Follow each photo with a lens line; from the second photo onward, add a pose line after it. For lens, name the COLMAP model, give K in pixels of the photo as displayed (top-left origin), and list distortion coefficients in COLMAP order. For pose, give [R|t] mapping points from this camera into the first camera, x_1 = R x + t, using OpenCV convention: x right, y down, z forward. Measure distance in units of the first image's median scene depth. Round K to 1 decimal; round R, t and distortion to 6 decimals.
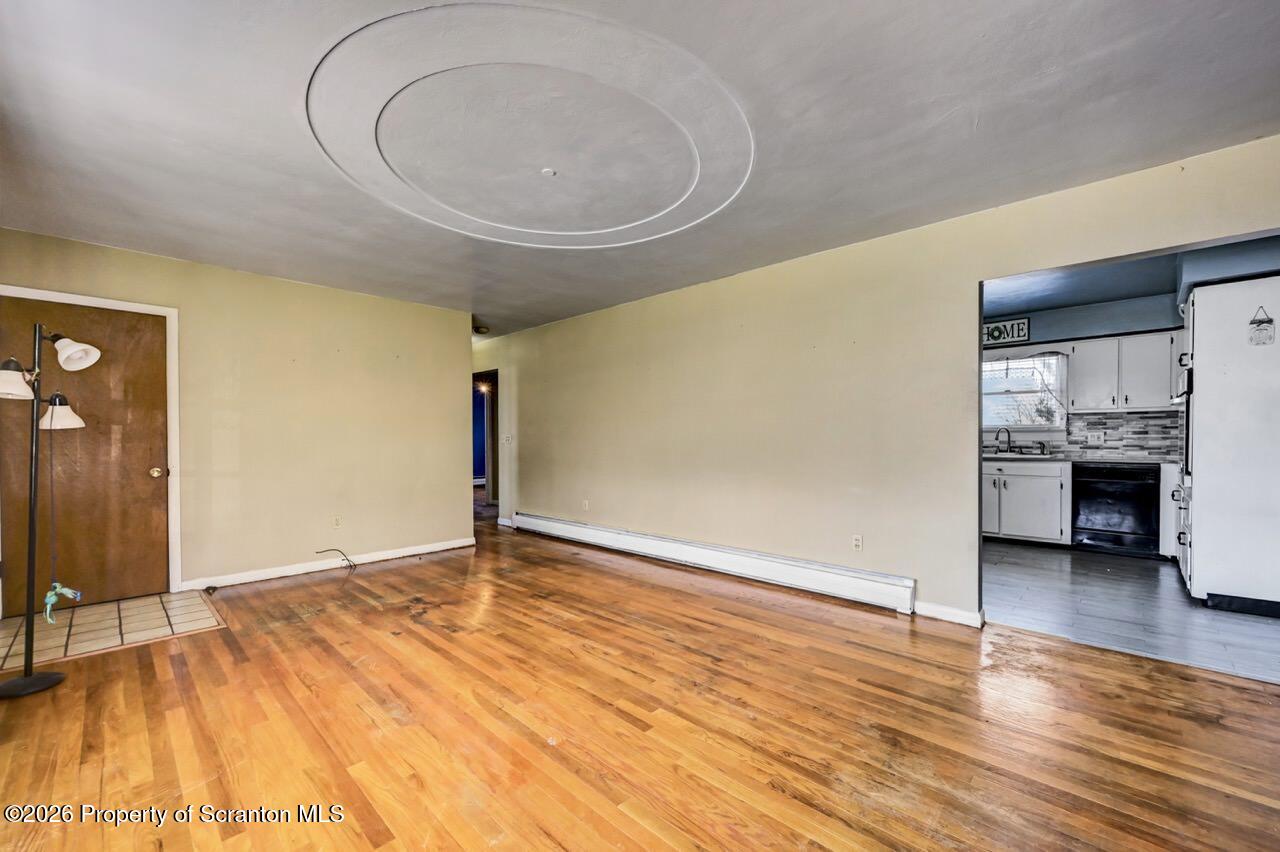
lens RADIAL K [[510.4, 0, 639.4], [0, 510.4, 446.9], [0, 0, 1]] dist [-0.002759, -0.000270]
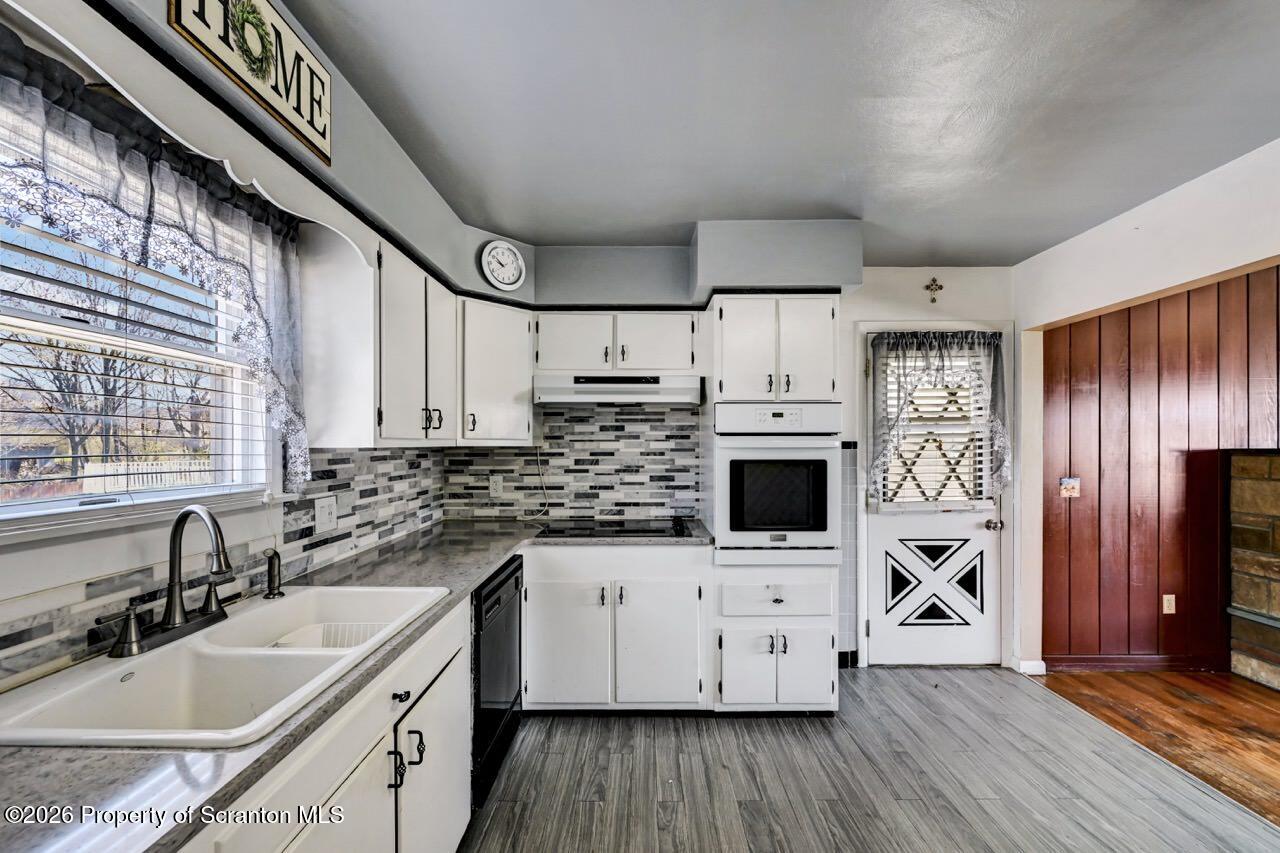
lens RADIAL K [[510.4, 0, 639.4], [0, 510.4, 447.4], [0, 0, 1]] dist [-0.002759, -0.000270]
pose [[-0.692881, 0.001639, 0.721050, 0.466715], [0.016099, 0.999783, 0.013198, -0.065060], [-0.720872, 0.020753, -0.692758, 1.064405]]
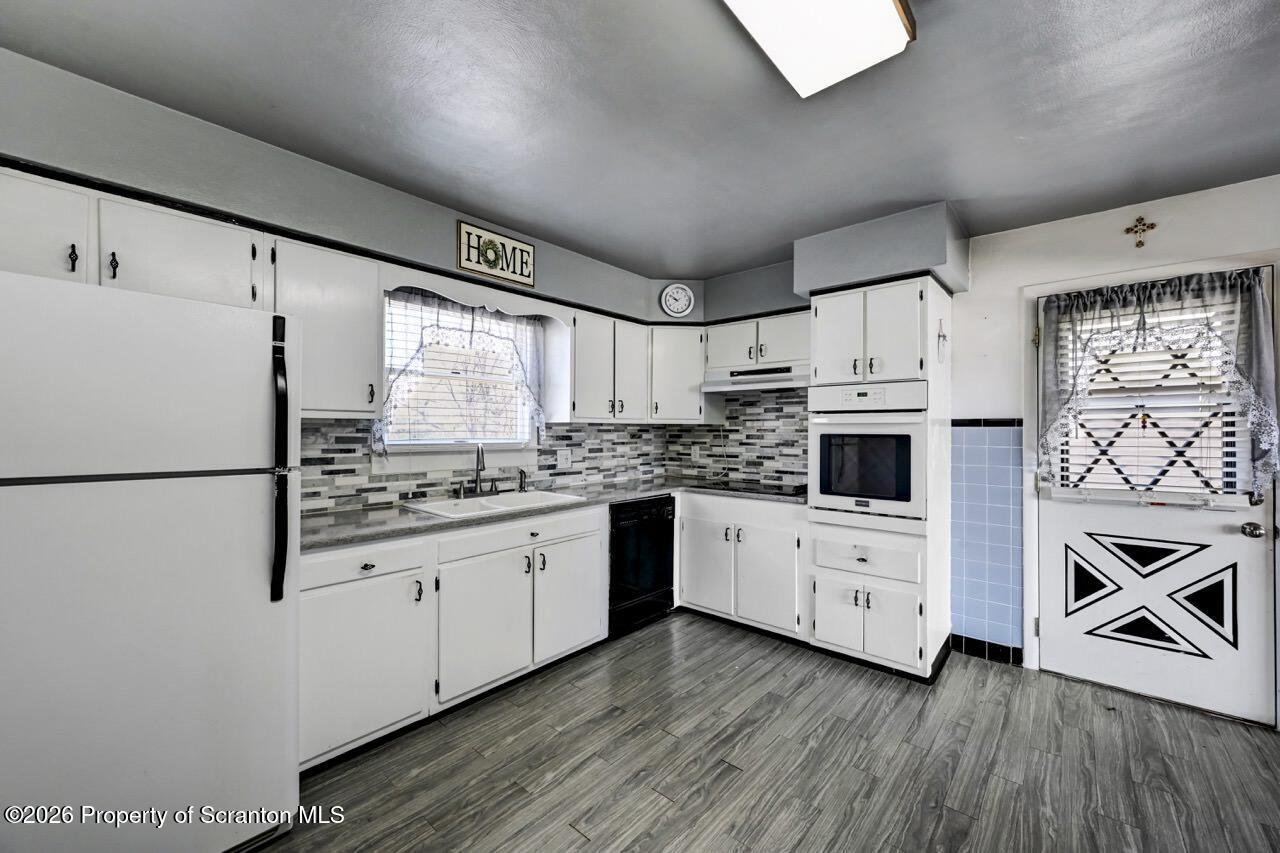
lens RADIAL K [[500.6, 0, 637.9], [0, 500.6, 427.4], [0, 0, 1]] dist [-0.000922, -0.000225]
pose [[-0.046077, 0.010301, 0.998885, 0.219372], [0.011923, 0.999881, -0.009761, -0.050779], [-0.998867, 0.011460, -0.046194, 0.910102]]
